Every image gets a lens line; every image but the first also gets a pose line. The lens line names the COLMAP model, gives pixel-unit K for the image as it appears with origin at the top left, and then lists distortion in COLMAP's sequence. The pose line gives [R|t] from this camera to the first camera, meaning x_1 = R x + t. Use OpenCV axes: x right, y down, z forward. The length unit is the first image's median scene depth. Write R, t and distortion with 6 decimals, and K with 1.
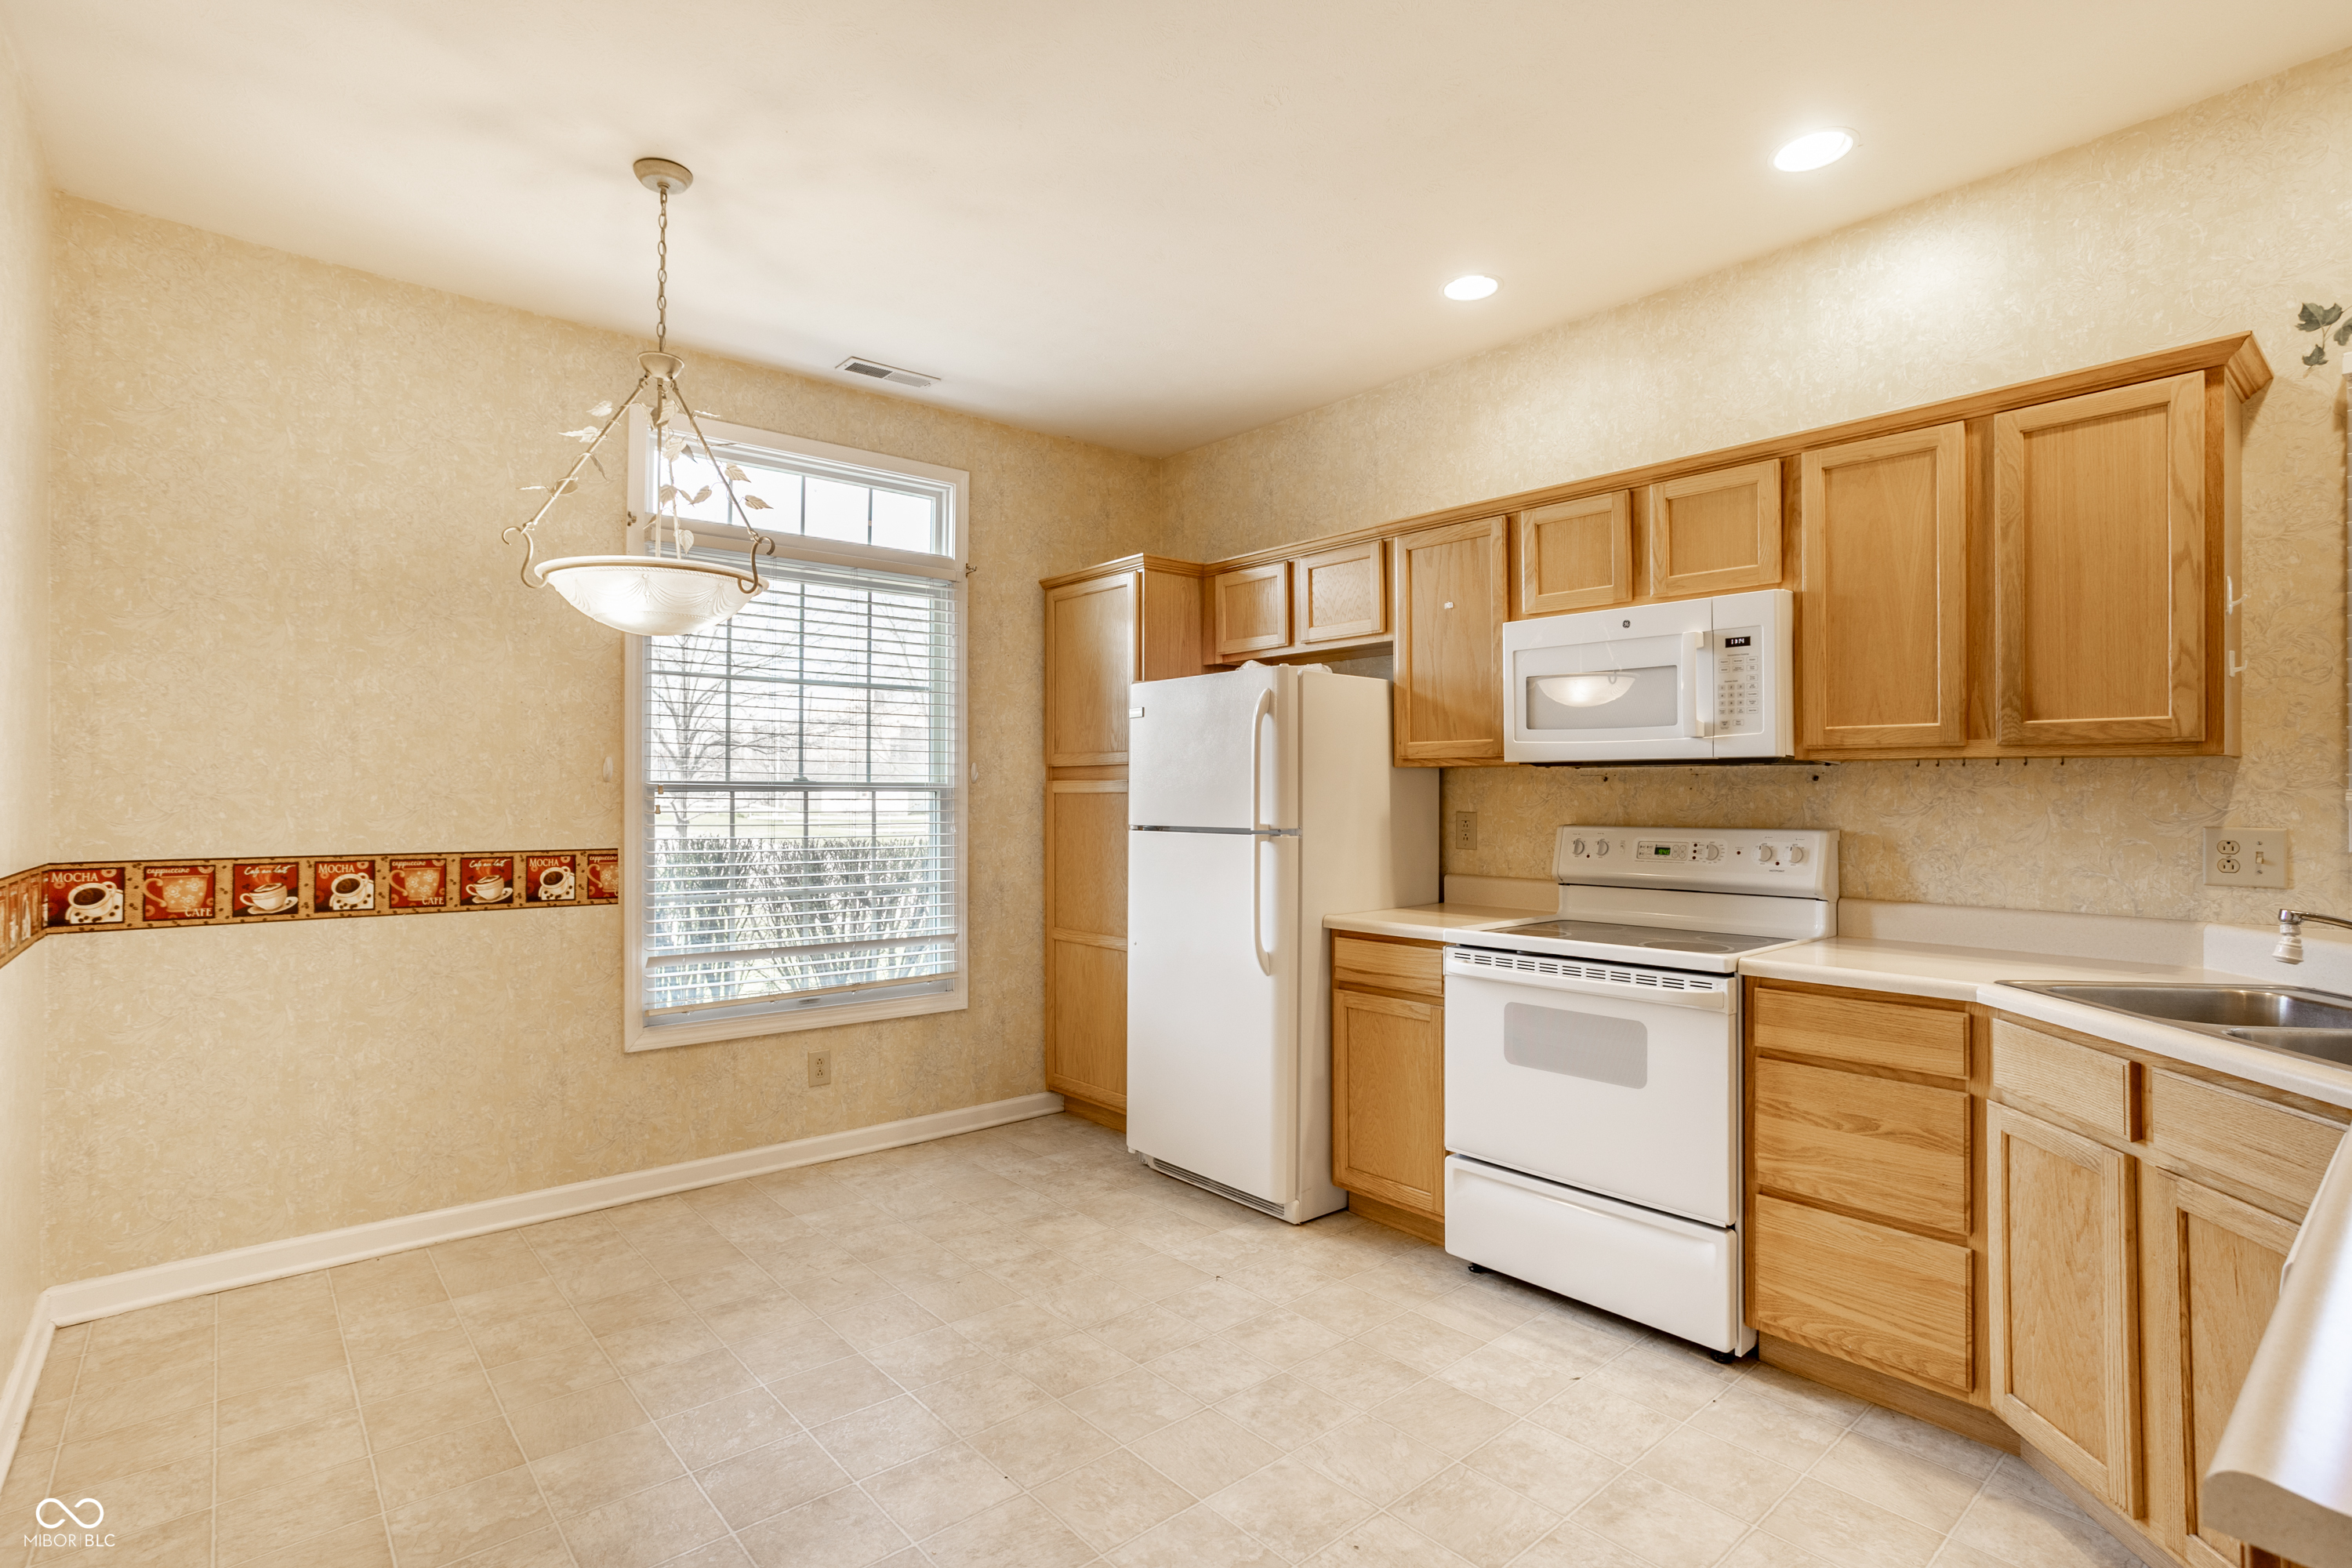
lens RADIAL K [[1129.5, 0, 1163.6], [0, 1129.5, 778.5], [0, 0, 1]] dist [-0.047748, 0.025935]
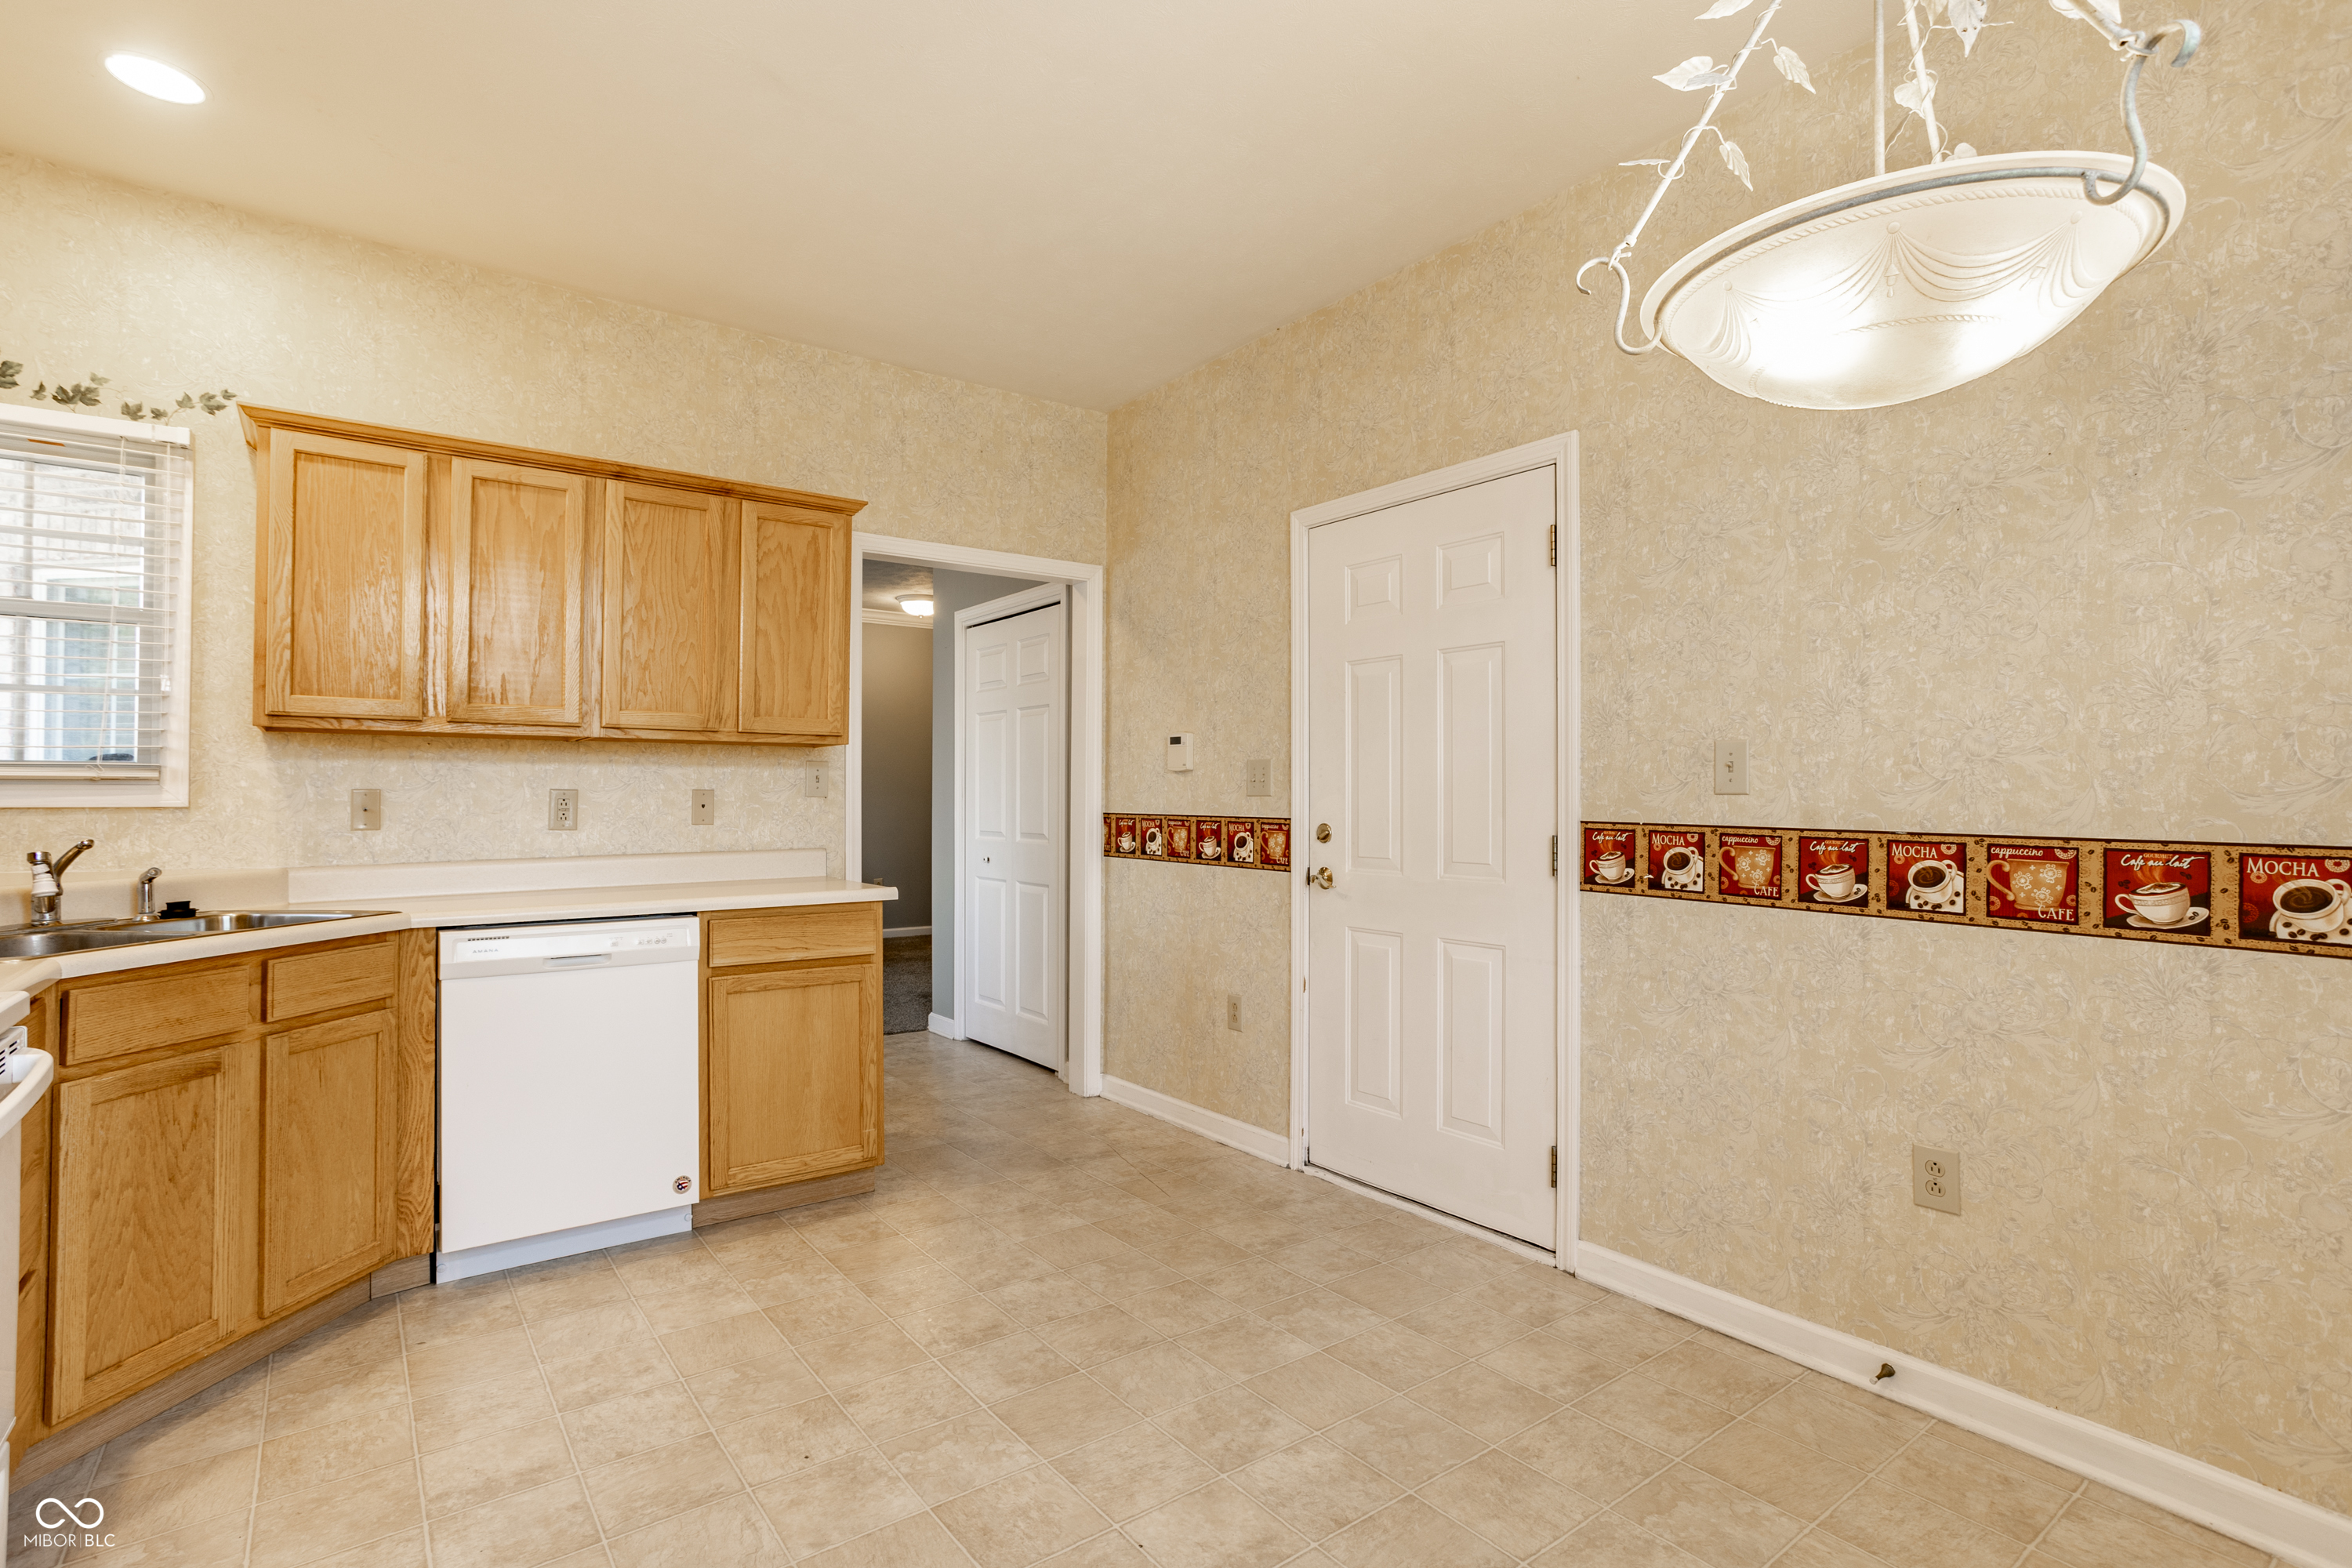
lens RADIAL K [[1129.5, 0, 1158.2], [0, 1129.5, 780.3], [0, 0, 1]] dist [-0.047748, 0.025935]
pose [[-0.997464, -0.000240, 0.071179, -0.135314], [-0.002187, 0.999625, -0.027280, 0.040962], [-0.071146, -0.027367, -0.997090, 1.169629]]
